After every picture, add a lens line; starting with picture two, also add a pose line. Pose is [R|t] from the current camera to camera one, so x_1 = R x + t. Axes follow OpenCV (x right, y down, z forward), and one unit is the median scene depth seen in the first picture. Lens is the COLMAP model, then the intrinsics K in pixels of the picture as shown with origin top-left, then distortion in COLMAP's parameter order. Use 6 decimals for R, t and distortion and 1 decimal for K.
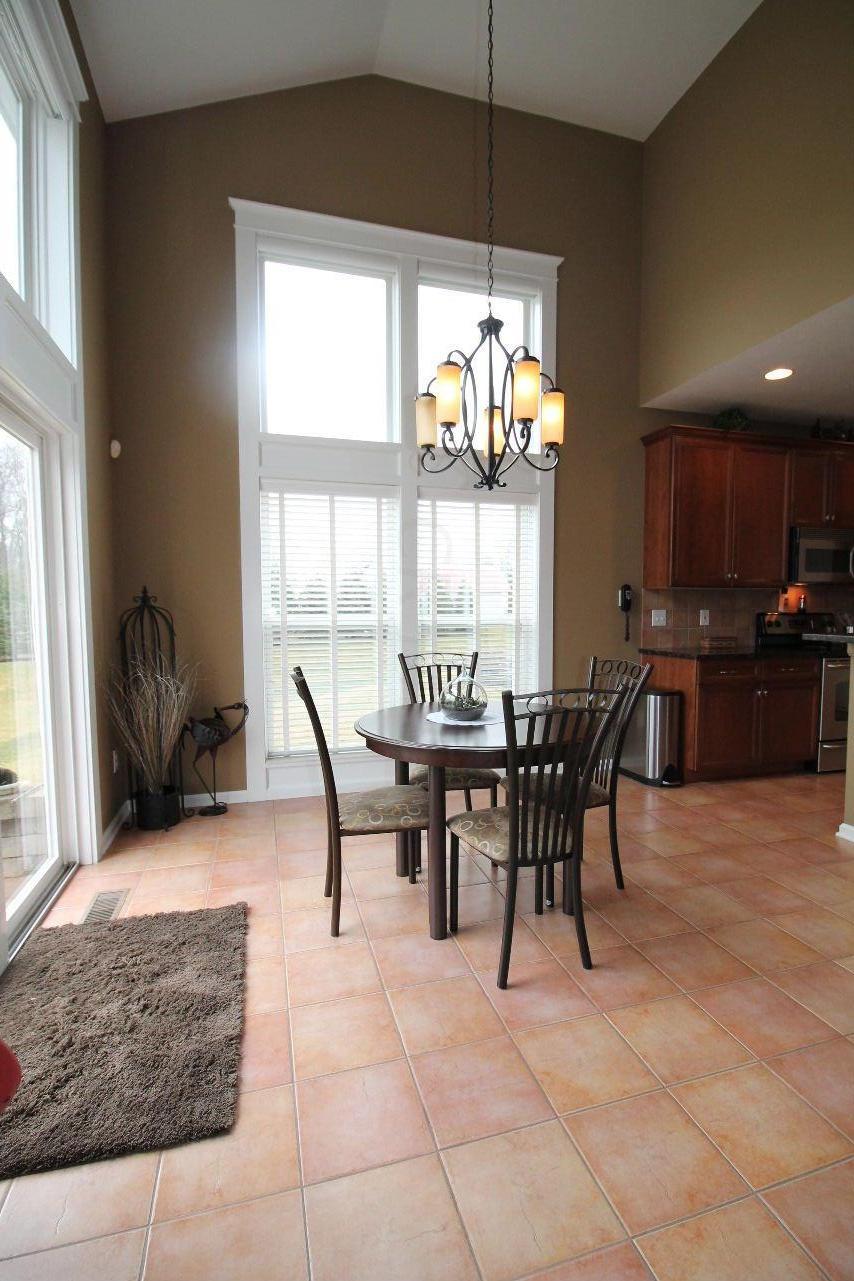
lens RADIAL K [[611.1, 0, 475.0], [0, 611.1, 637.0], [0, 0, 1]] dist [-0.002520, -0.000439]
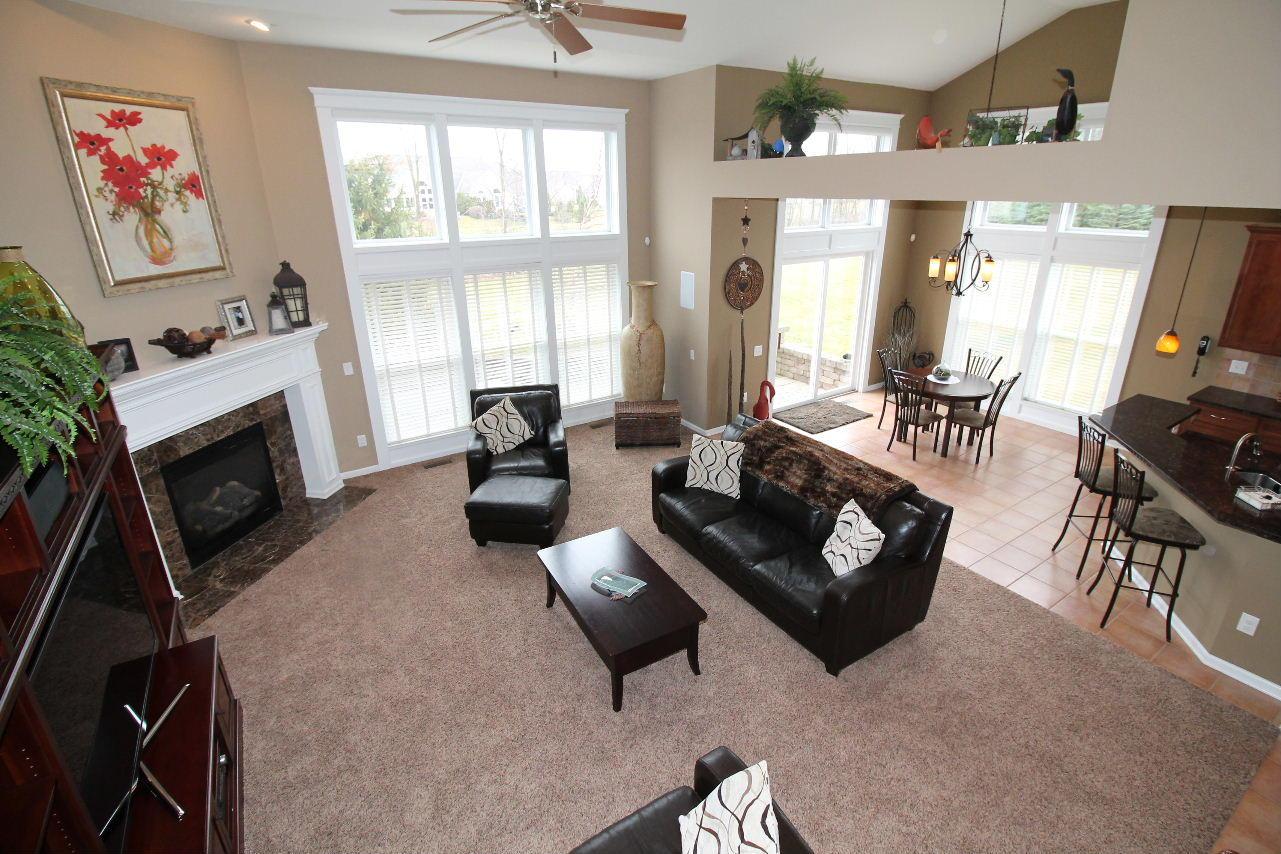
lens RADIAL K [[611.1, 0, 650.3], [0, 611.1, 409.1], [0, 0, 1]] dist [-0.002520, -0.000439]
pose [[0.240284, 0.326769, -0.914049, 1.360832], [-0.052643, 0.944637, 0.323866, -0.335752], [0.969274, -0.029702, 0.244183, -0.533300]]
